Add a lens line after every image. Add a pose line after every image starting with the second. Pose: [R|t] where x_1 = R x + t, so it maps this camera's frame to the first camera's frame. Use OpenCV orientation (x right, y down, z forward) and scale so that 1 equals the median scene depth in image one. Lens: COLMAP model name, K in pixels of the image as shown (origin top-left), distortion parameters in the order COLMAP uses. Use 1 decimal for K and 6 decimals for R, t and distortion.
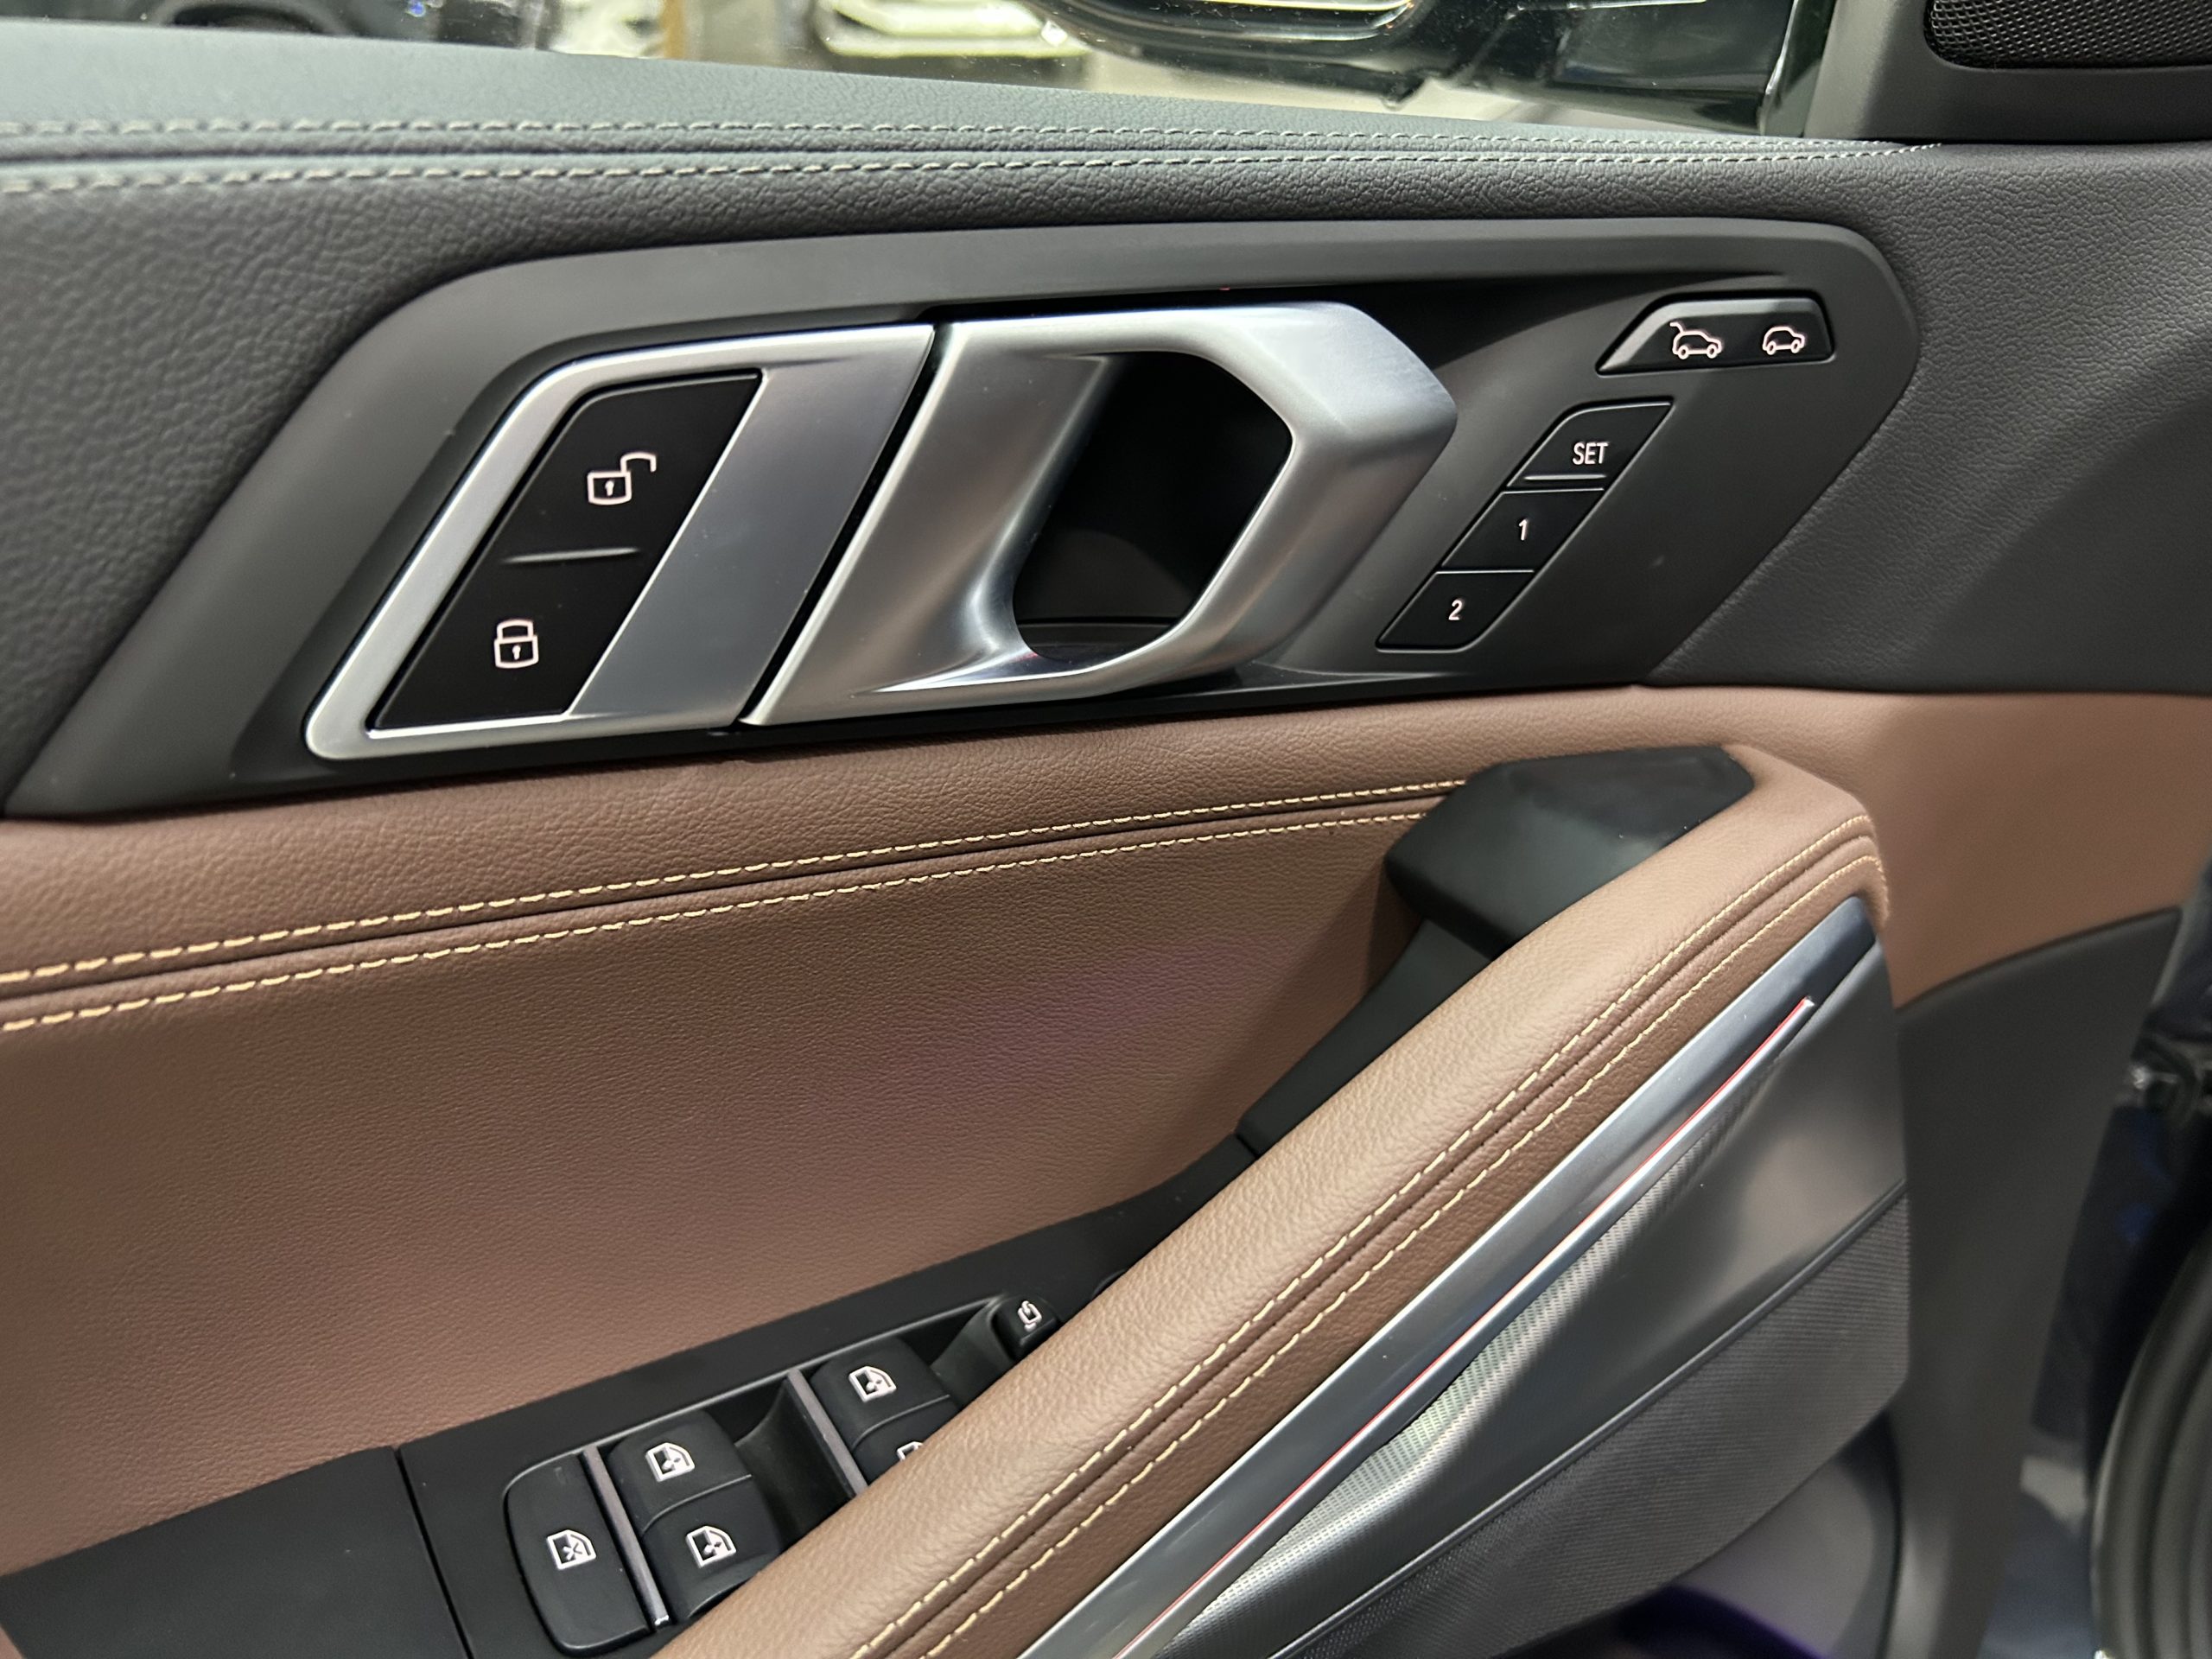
lens RADIAL K [[1670.1, 0, 1112.4], [0, 1670.1, 818.9], [0, 0, 1]] dist [0.045681, -0.044728]
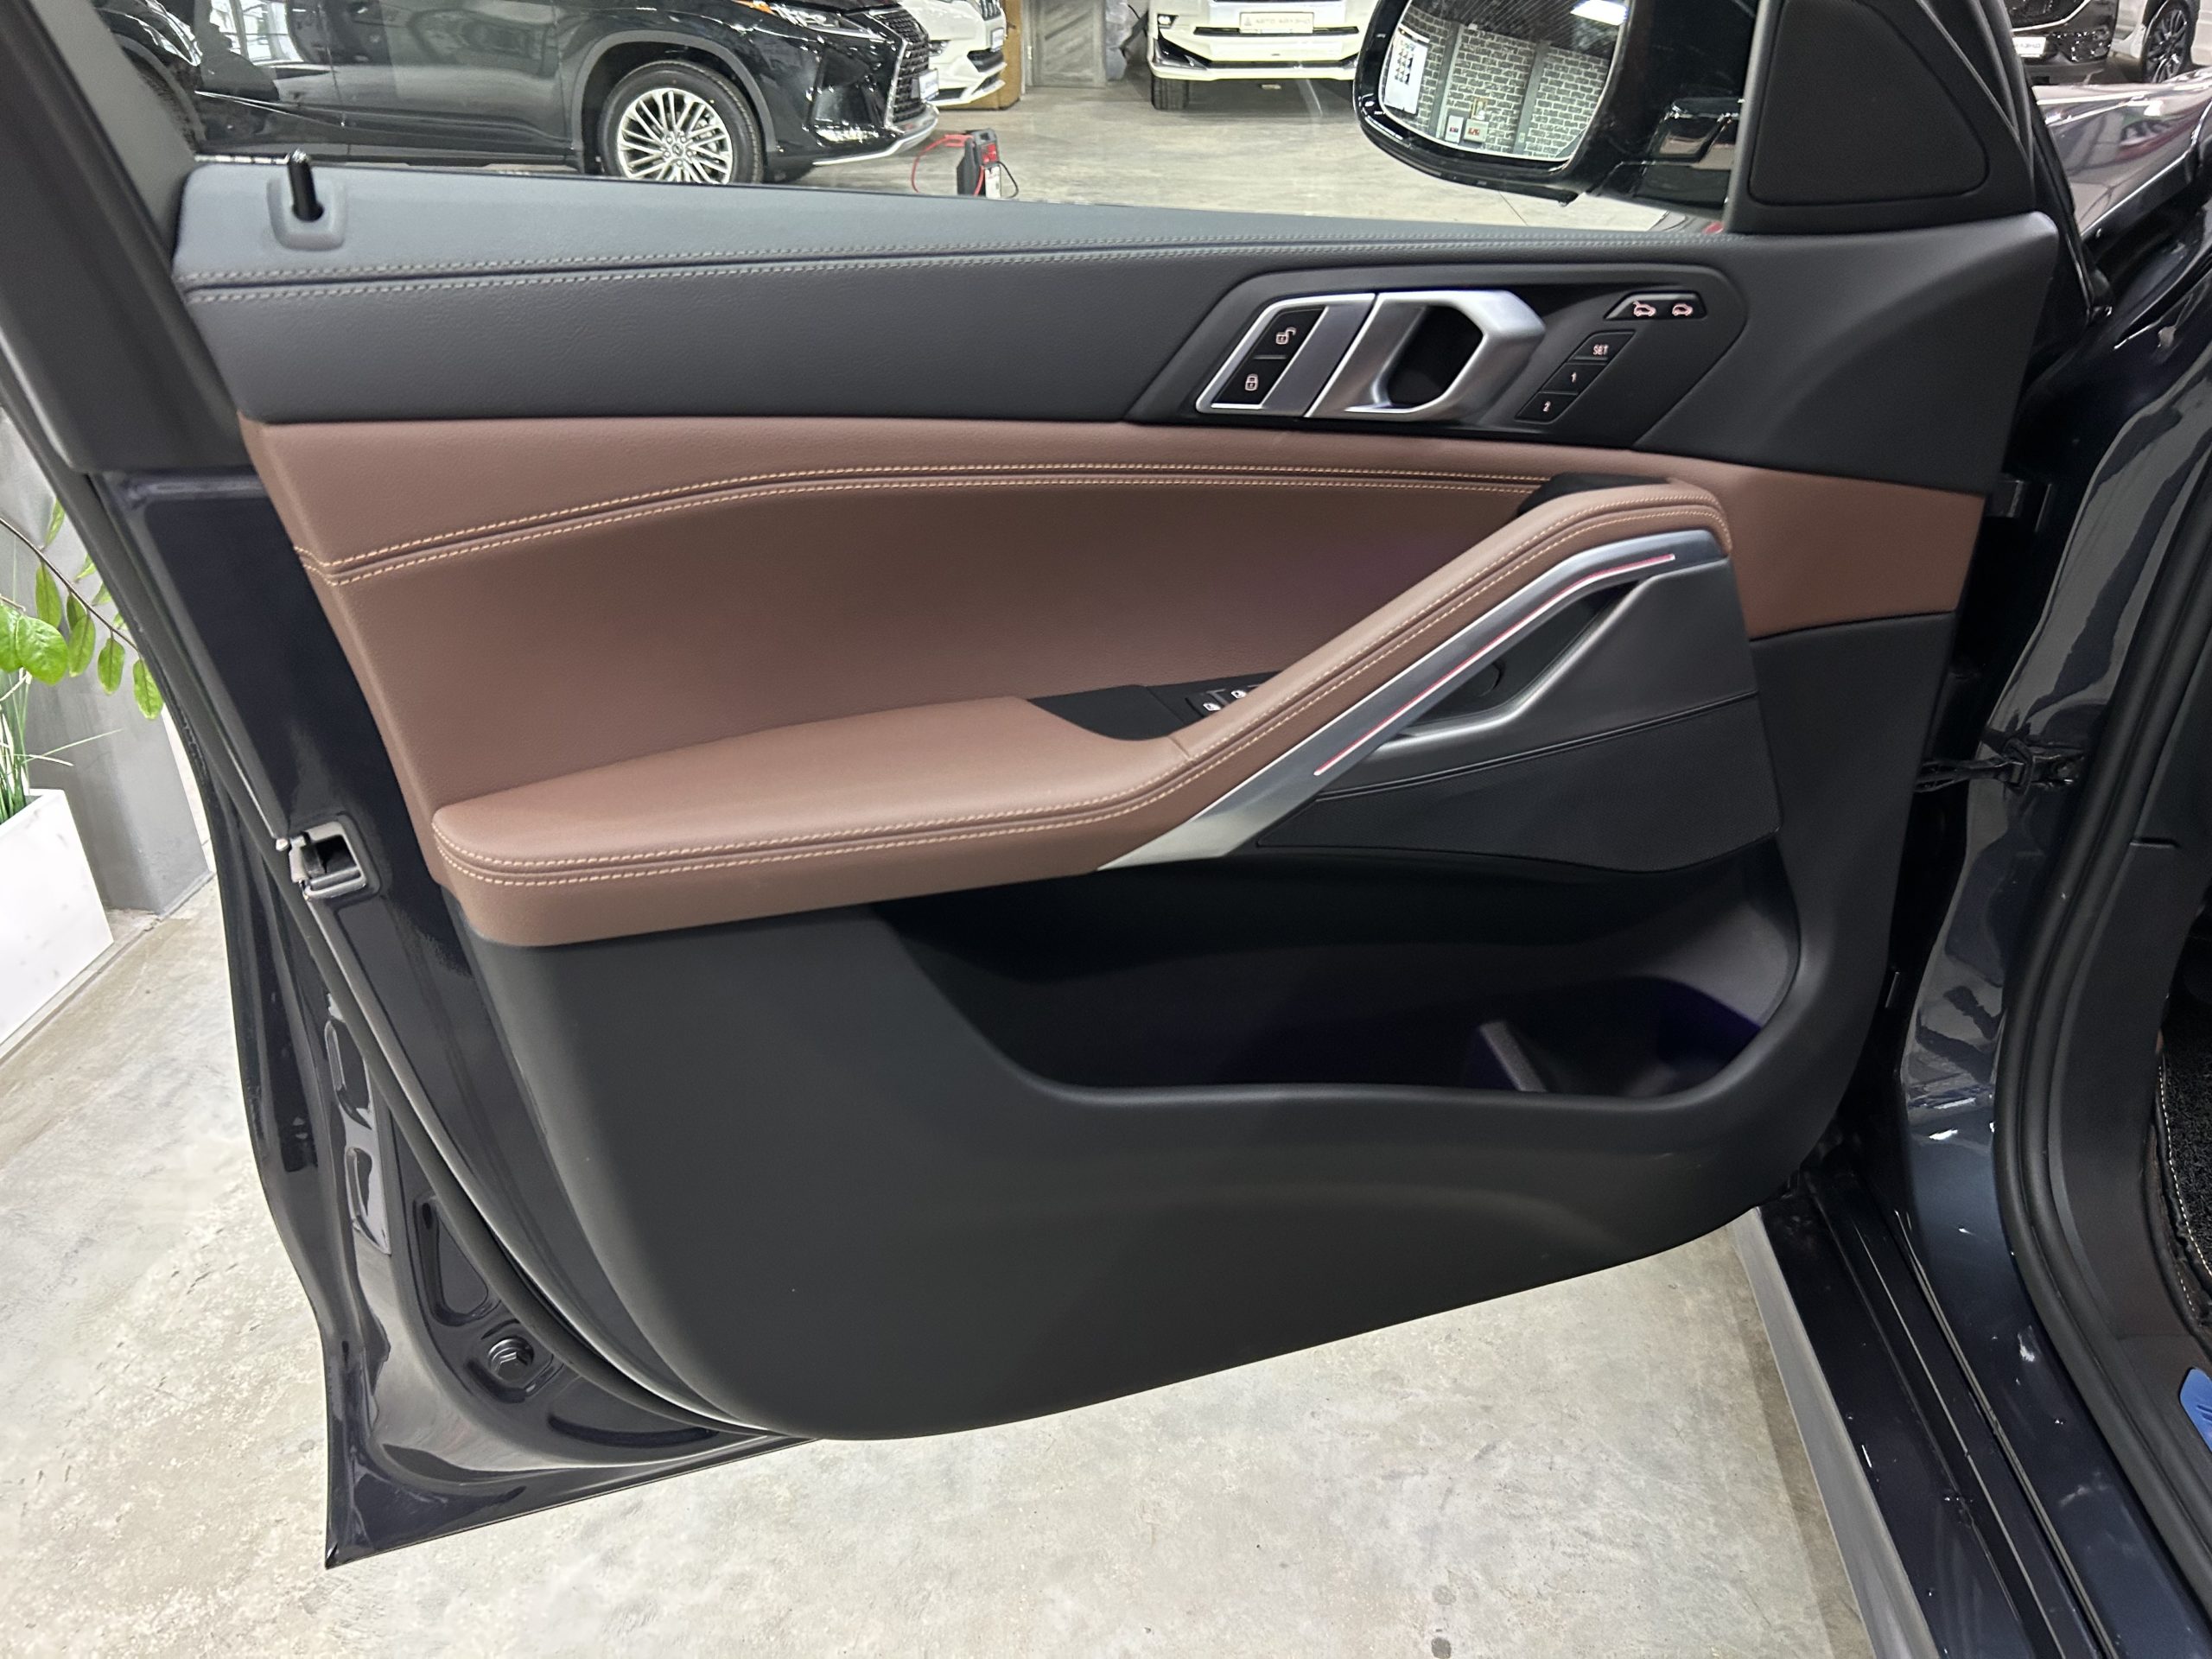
lens RADIAL K [[1670.1, 0, 1108.8], [0, 1670.1, 843.3], [0, 0, 1]] dist [0.045681, -0.044728]
pose [[0.986192, 0.067493, -0.151231, -0.037815], [-0.066917, 0.997719, 0.008900, 0.658451], [0.151487, 0.001343, 0.988458, -1.958511]]
